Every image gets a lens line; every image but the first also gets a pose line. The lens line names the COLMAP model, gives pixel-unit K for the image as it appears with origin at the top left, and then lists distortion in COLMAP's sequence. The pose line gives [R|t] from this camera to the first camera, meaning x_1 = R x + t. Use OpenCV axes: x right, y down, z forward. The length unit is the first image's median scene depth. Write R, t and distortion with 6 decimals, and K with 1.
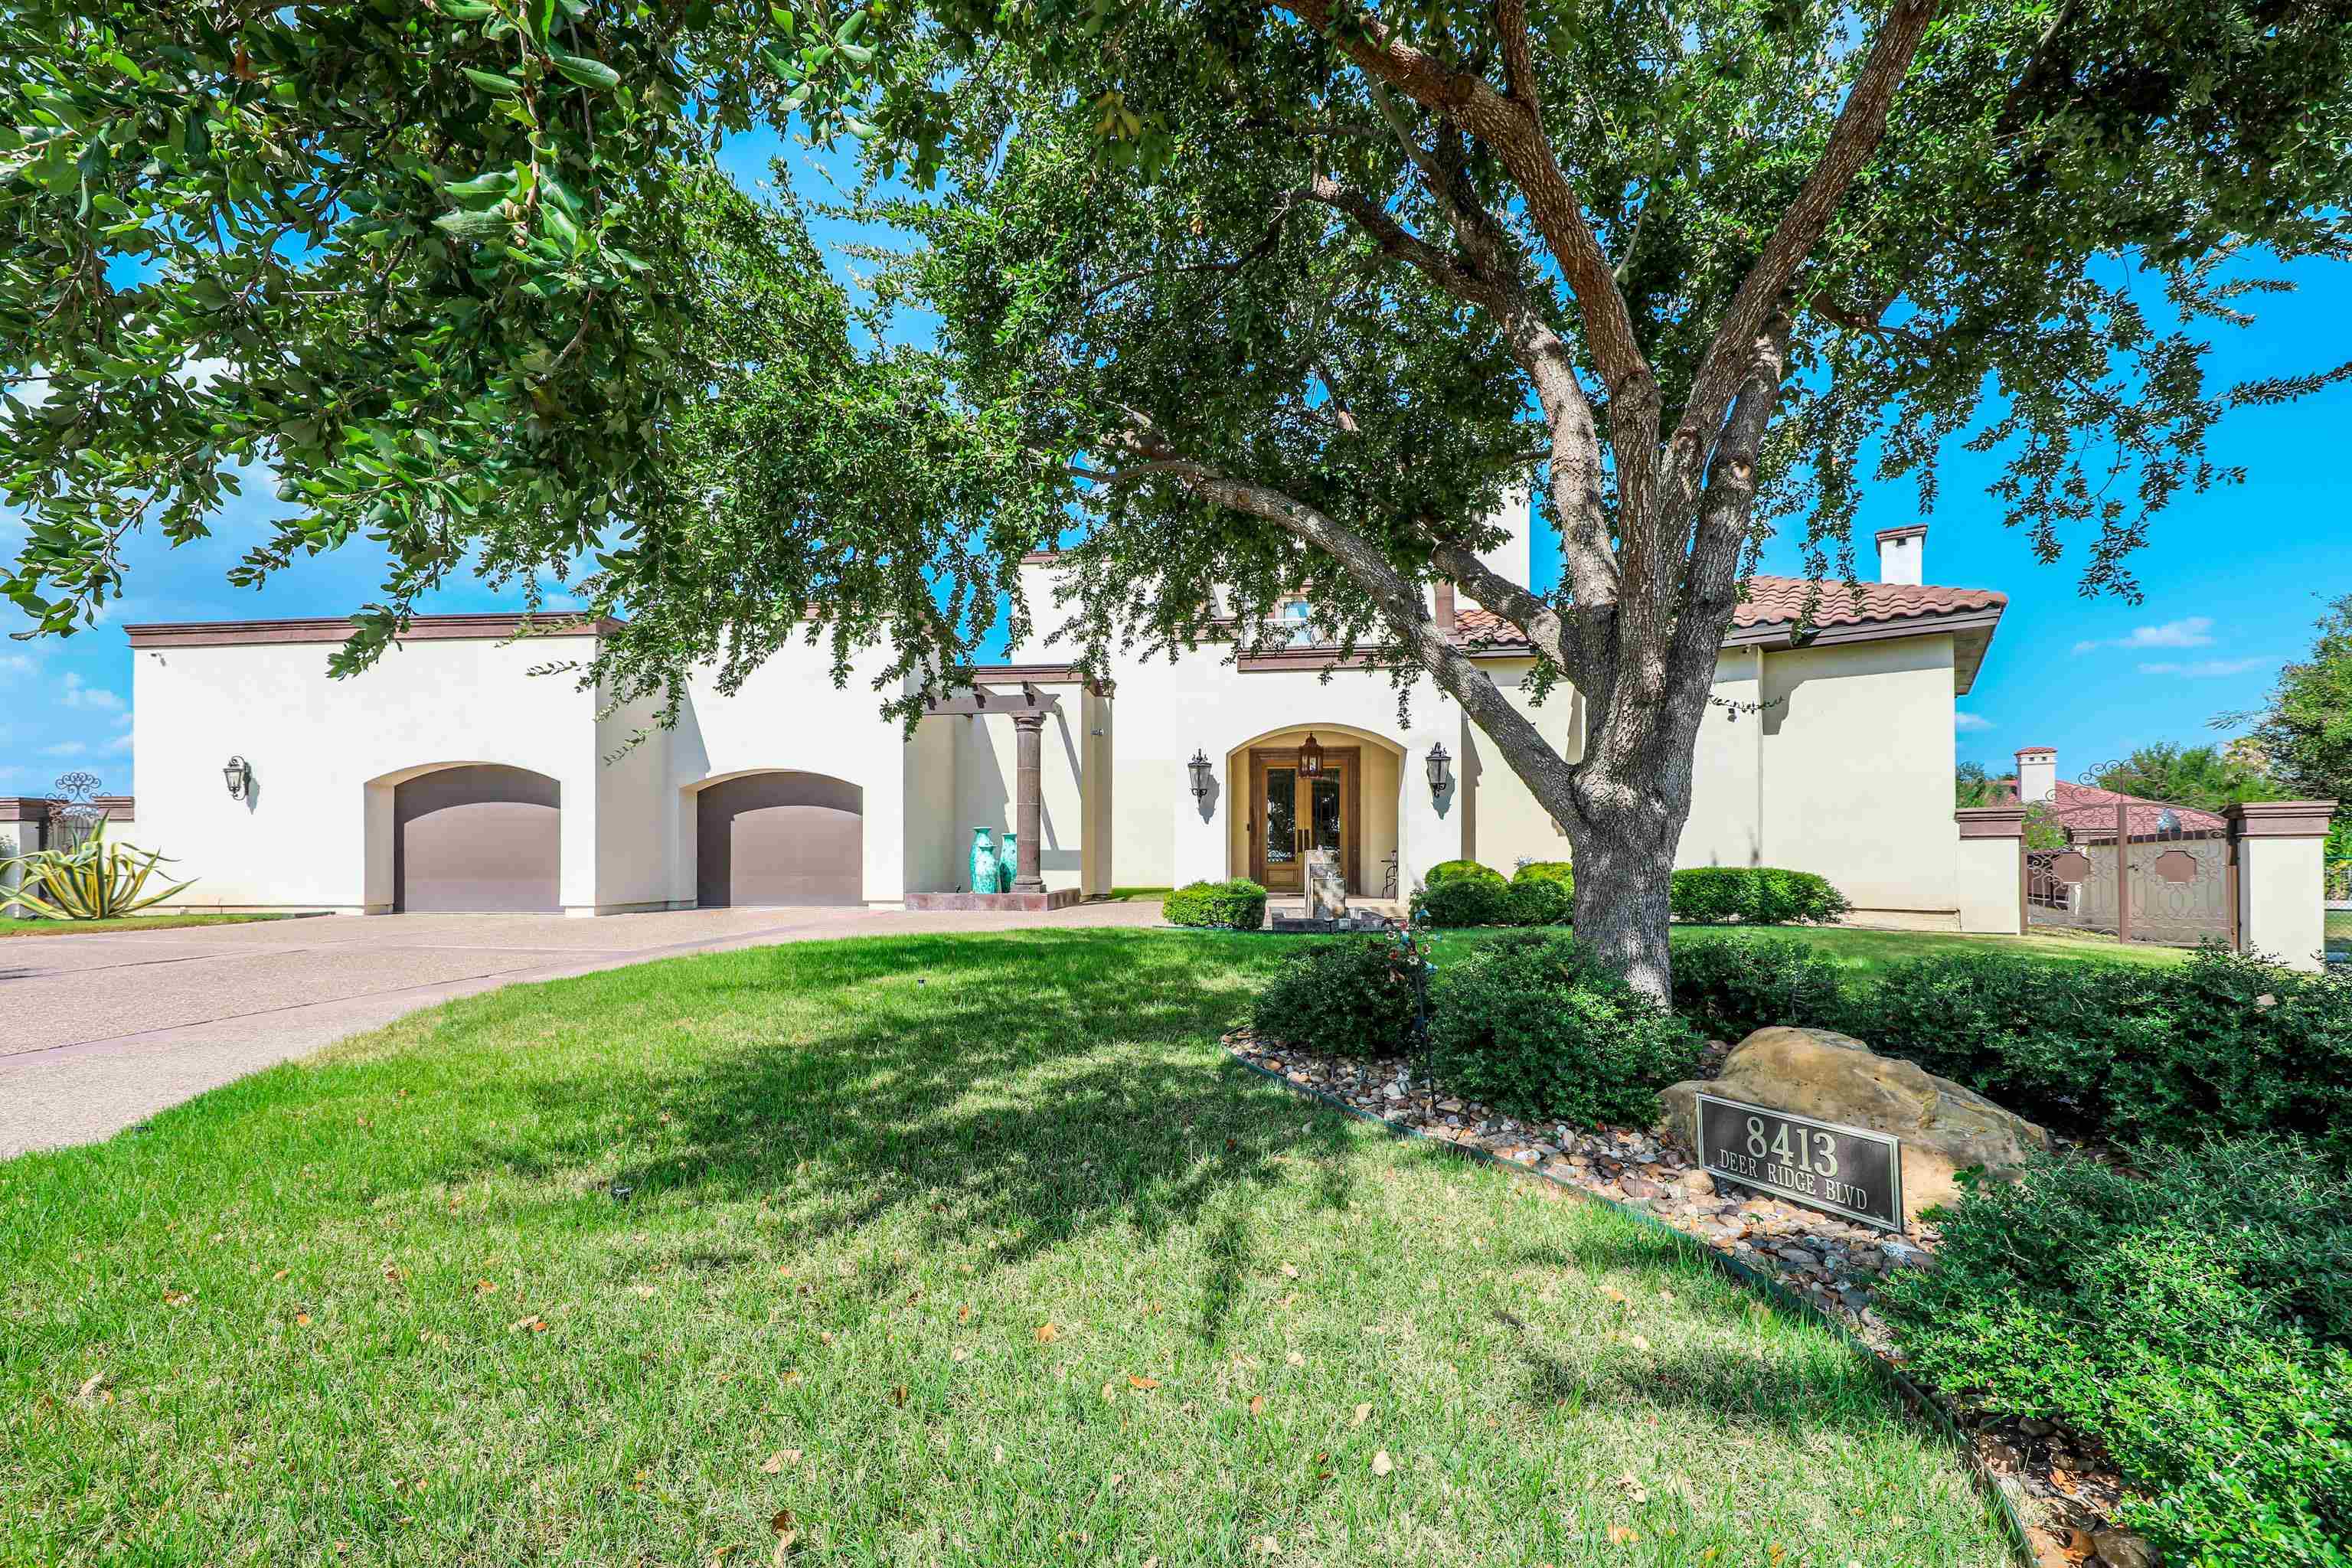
lens RADIAL K [[952.4, 0, 1161.7], [0, 952.4, 781.9], [0, 0, 1]] dist [0.017167, -0.006229]
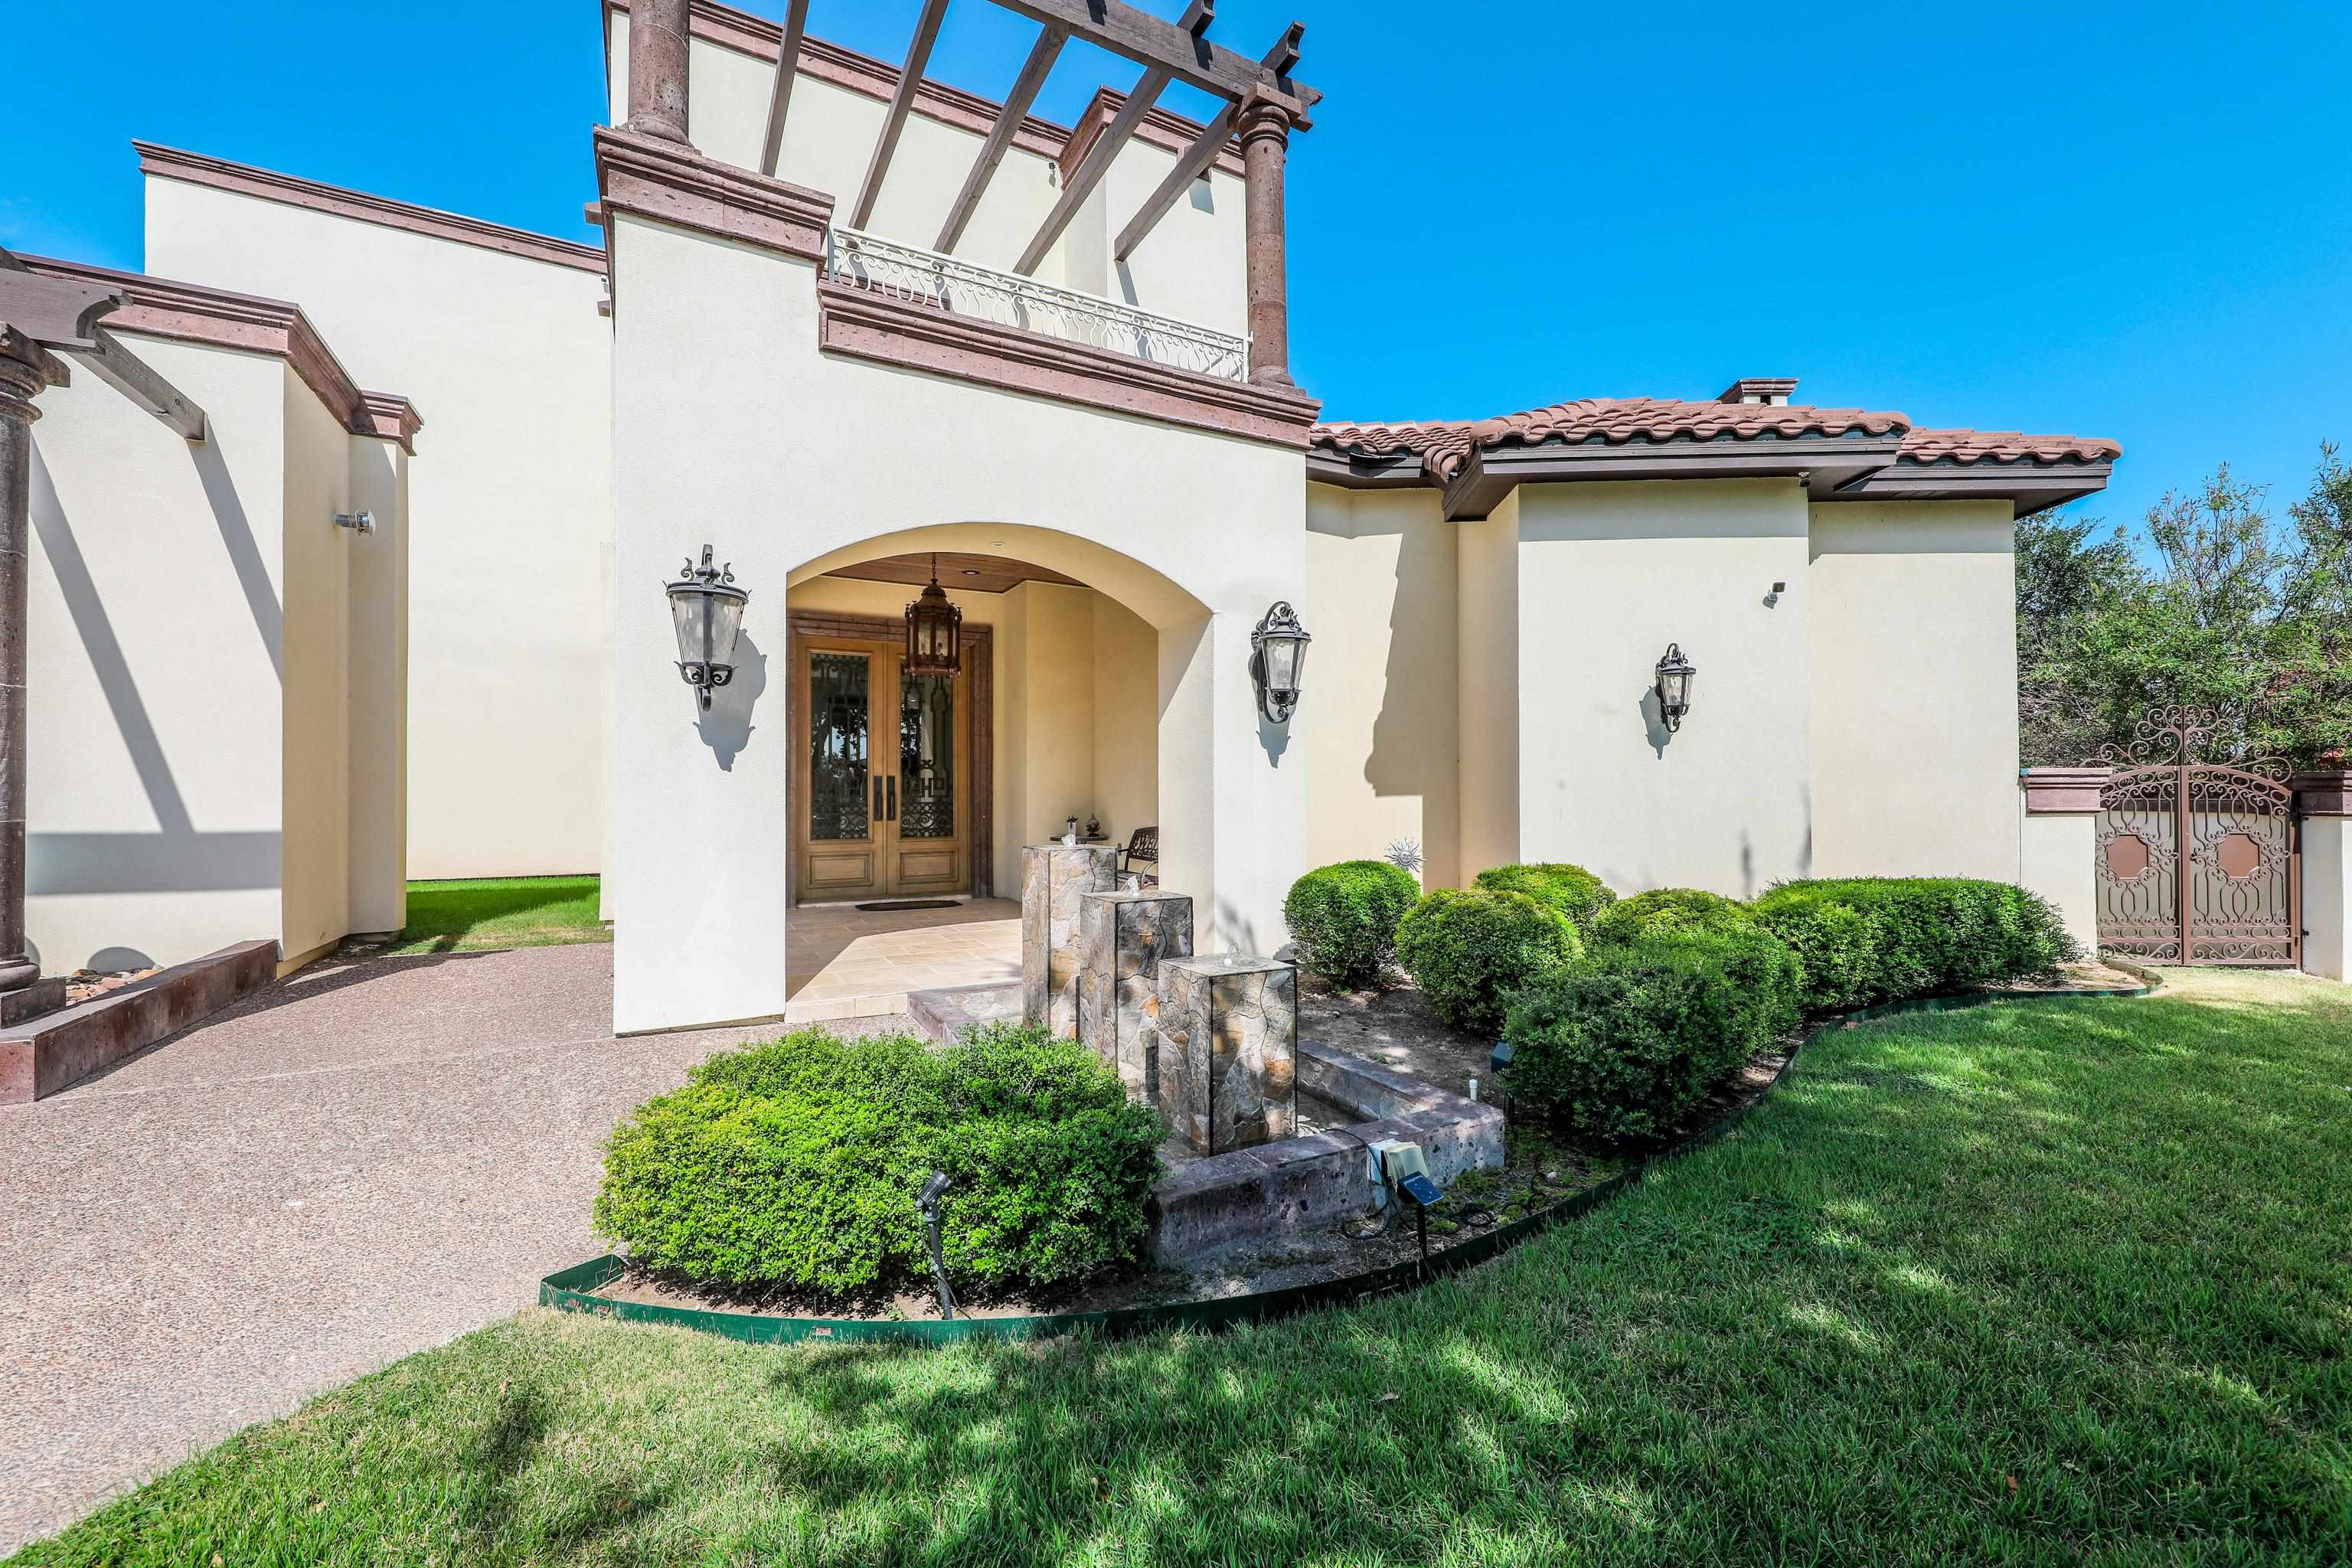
lens RADIAL K [[951.5, 0, 1179.8], [0, 951.5, 823.0], [0, 0, 1]] dist [-0.015546, -0.000085]
pose [[0.827525, -0.019464, 0.561092, -0.008992], [-0.045118, 0.993861, 0.101019, 0.020637], [-0.559613, -0.108911, 0.821566, 0.635134]]
